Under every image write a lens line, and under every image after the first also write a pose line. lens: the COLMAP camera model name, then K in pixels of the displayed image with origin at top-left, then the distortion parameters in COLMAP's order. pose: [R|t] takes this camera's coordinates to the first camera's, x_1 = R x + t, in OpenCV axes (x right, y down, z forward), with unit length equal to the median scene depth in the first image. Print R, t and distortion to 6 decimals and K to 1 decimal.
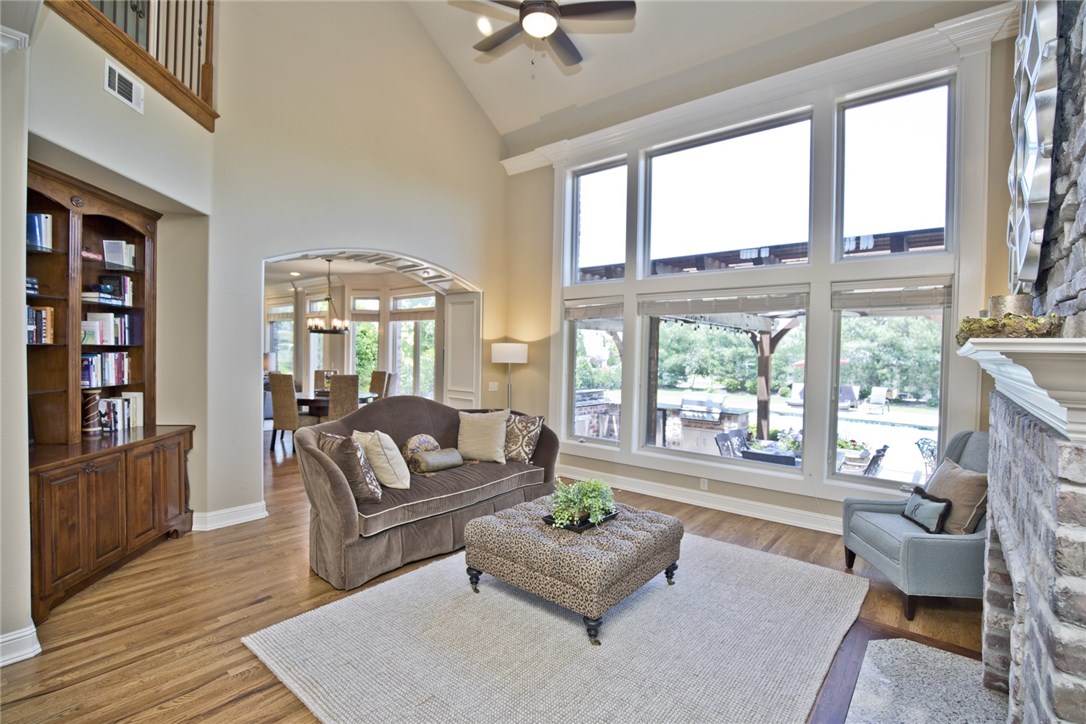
lens RADIAL K [[498.0, 0, 548.7], [0, 498.0, 361.6], [0, 0, 1]] dist [-0.037804, 0.009081]
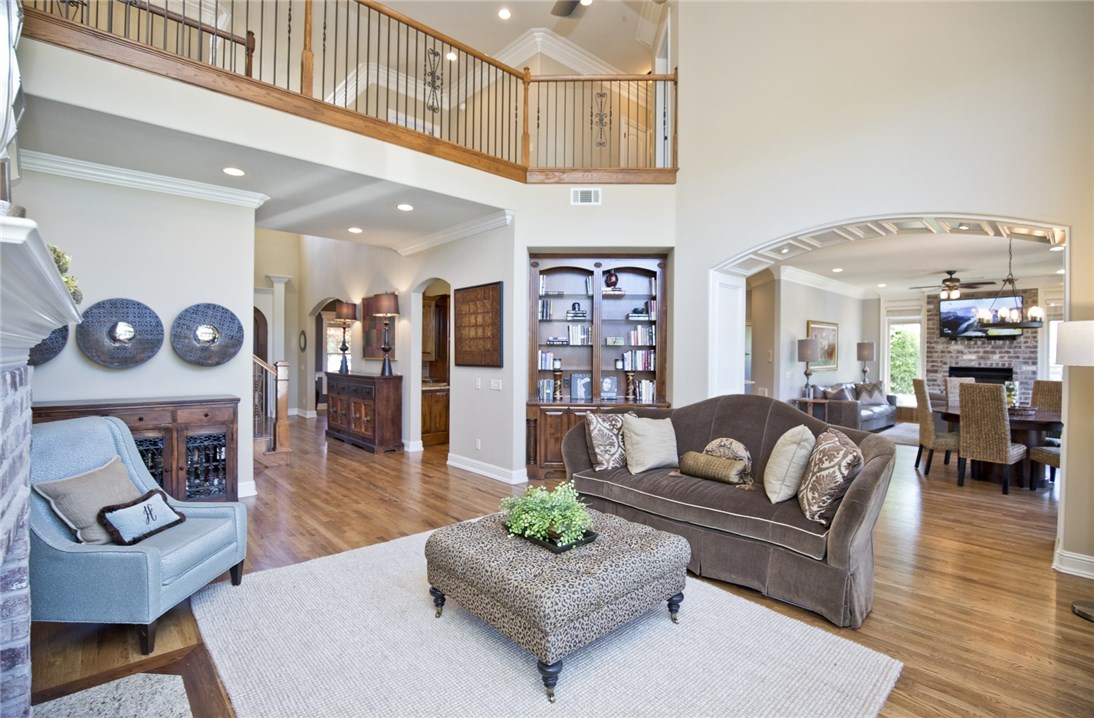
lens RADIAL K [[506.9, 0, 549.4], [0, 506.9, 352.6], [0, 0, 1]] dist [-0.027523, 0.001300]
pose [[-0.145721, -0.019753, -0.989129, 0.497929], [-0.031094, 0.999398, -0.015377, 0.014926], [0.988837, 0.028516, -0.146247, 0.610295]]
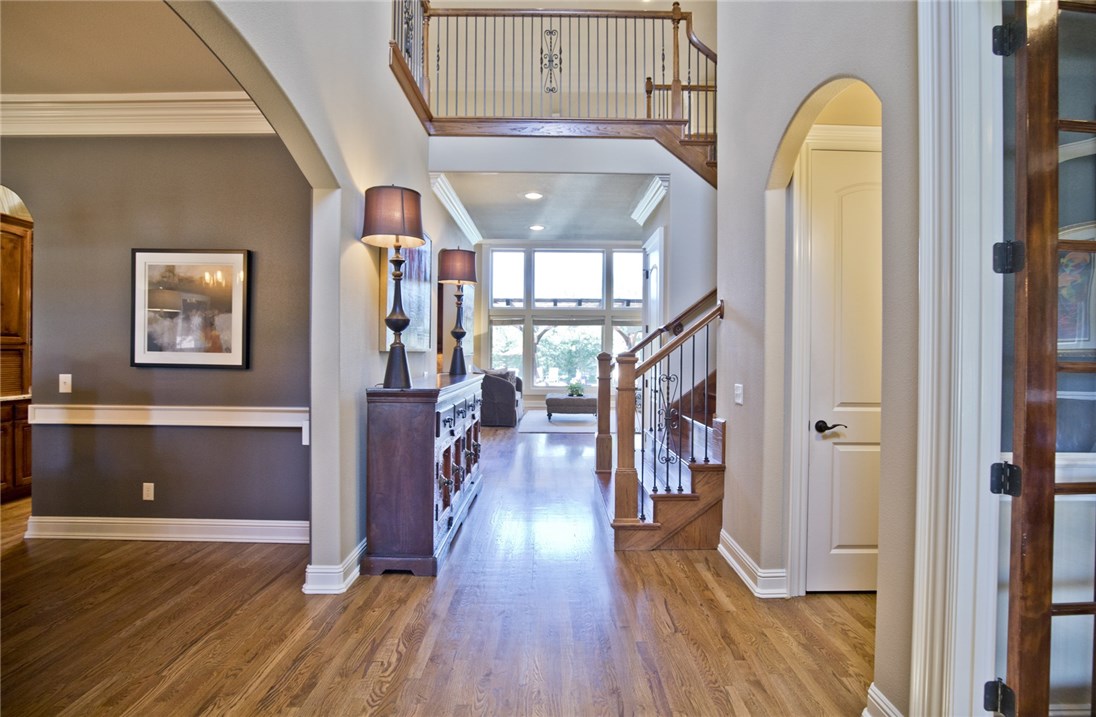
lens RADIAL K [[507.8, 0, 550.4], [0, 507.8, 352.1], [0, 0, 1]] dist [-0.027523, 0.001300]
pose [[0.774182, -0.011590, 0.632857, -1.100691], [0.019128, 0.999804, -0.005091, 0.034531], [-0.632674, 0.016047, 0.774252, -0.724361]]
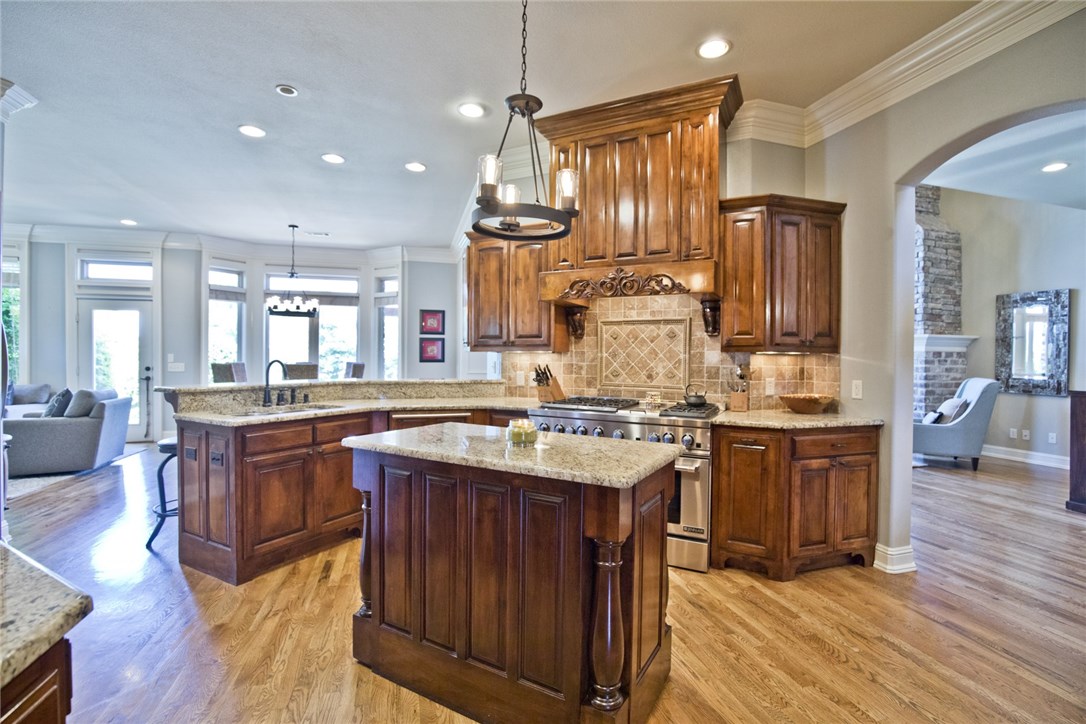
lens RADIAL K [[498.0, 0, 548.7], [0, 498.0, 361.6], [0, 0, 1]] dist [-0.037804, 0.009081]
pose [[0.567641, -0.022454, 0.822970, -1.214045], [0.018642, 0.999722, 0.014418, 0.021048], [-0.823065, 0.007158, 0.567902, 0.250426]]
